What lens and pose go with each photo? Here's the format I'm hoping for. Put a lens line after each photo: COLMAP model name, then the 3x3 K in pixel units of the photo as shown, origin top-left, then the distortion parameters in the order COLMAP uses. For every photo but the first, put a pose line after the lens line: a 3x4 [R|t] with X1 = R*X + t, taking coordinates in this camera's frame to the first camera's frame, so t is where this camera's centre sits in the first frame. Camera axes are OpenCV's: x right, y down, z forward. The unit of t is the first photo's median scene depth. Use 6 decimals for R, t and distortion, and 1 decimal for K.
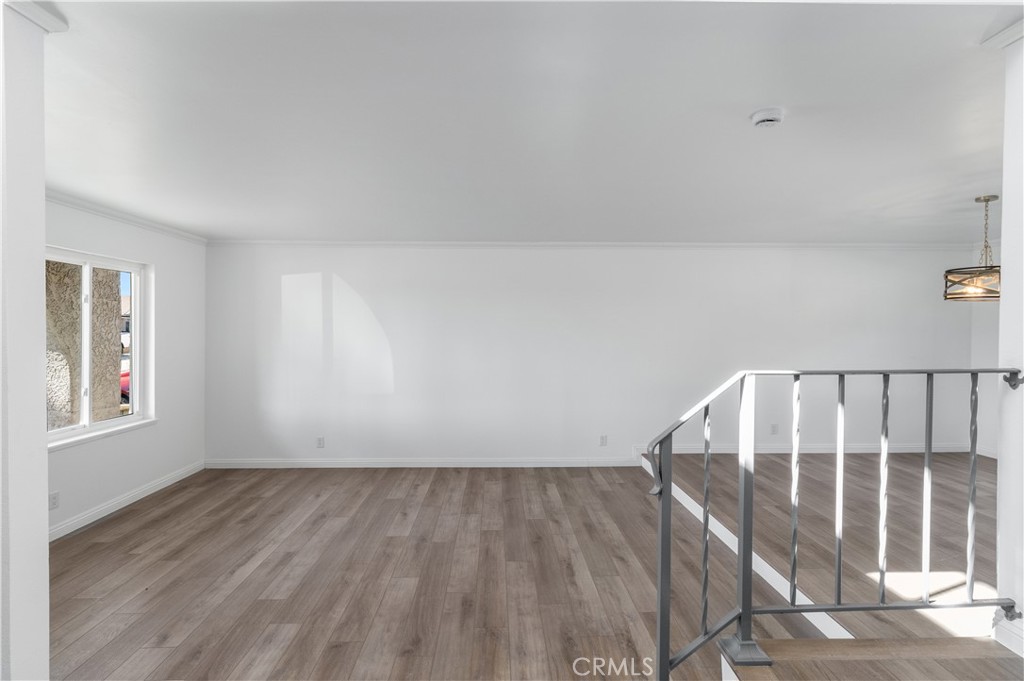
lens RADIAL K [[477.1, 0, 509.5], [0, 477.1, 339.2], [0, 0, 1]] dist [-0.002244, 0.000096]
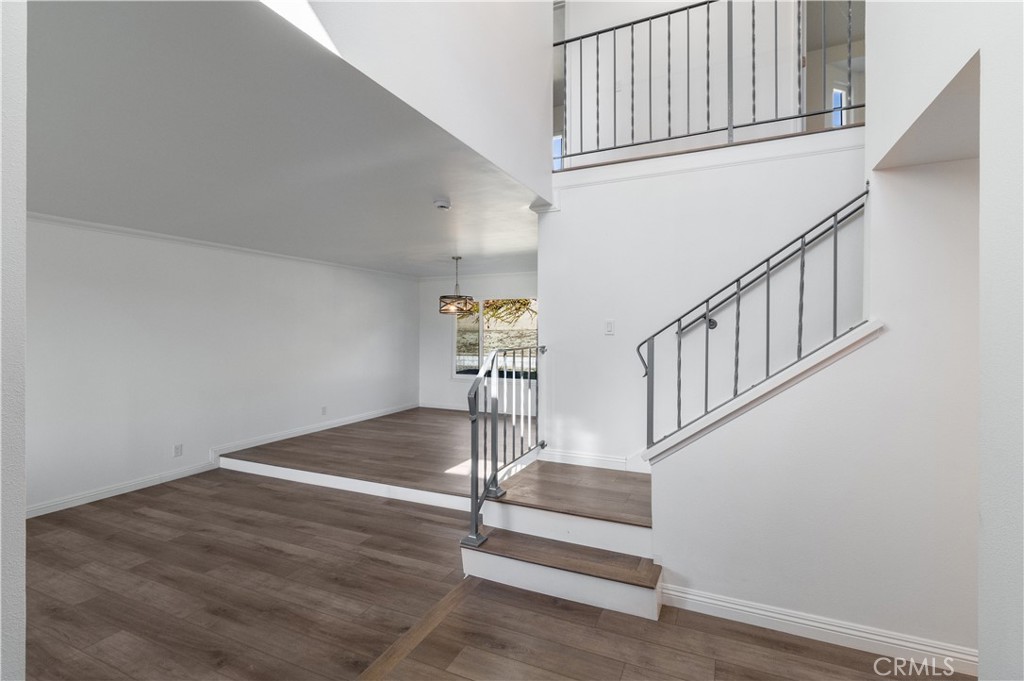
lens RADIAL K [[477.1, 0, 508.0], [0, 477.1, 334.3], [0, 0, 1]] dist [-0.002244, 0.000096]
pose [[0.442375, -0.003749, 0.896822, -0.486641], [0.015894, 0.999867, -0.003660, 0.002980], [-0.896689, 0.015874, 0.442376, 0.025722]]
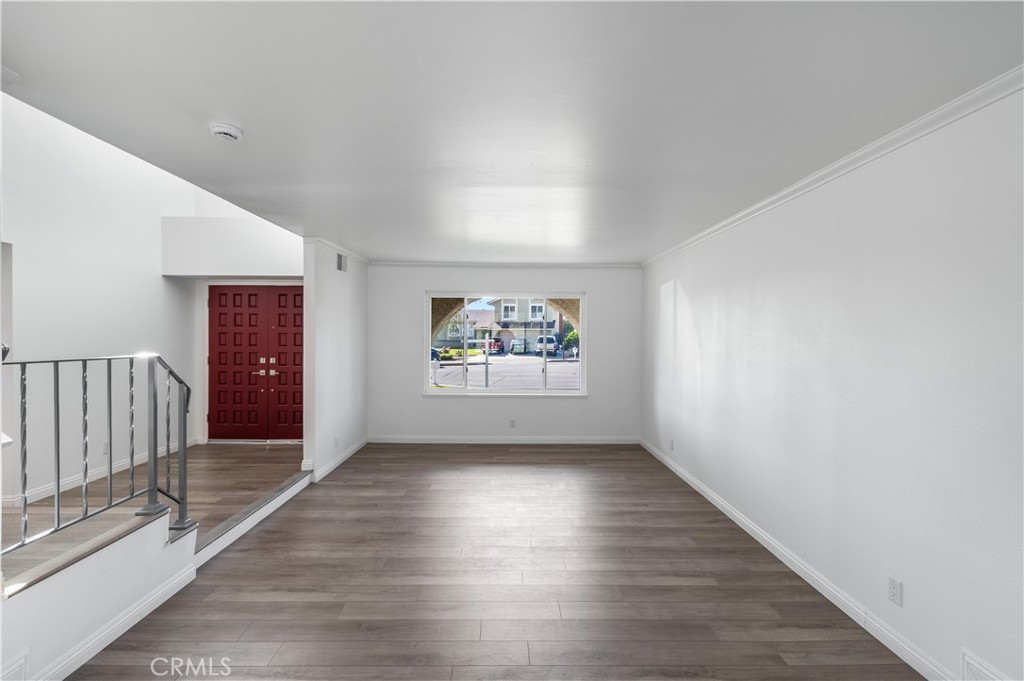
lens RADIAL K [[477.1, 0, 507.7], [0, 477.1, 339.8], [0, 0, 1]] dist [-0.002244, 0.000096]
pose [[-0.013229, 0.008881, -0.999873, 0.885415], [-0.024123, 0.999667, 0.009198, -0.013115], [0.999621, 0.024241, -0.013010, 0.916819]]
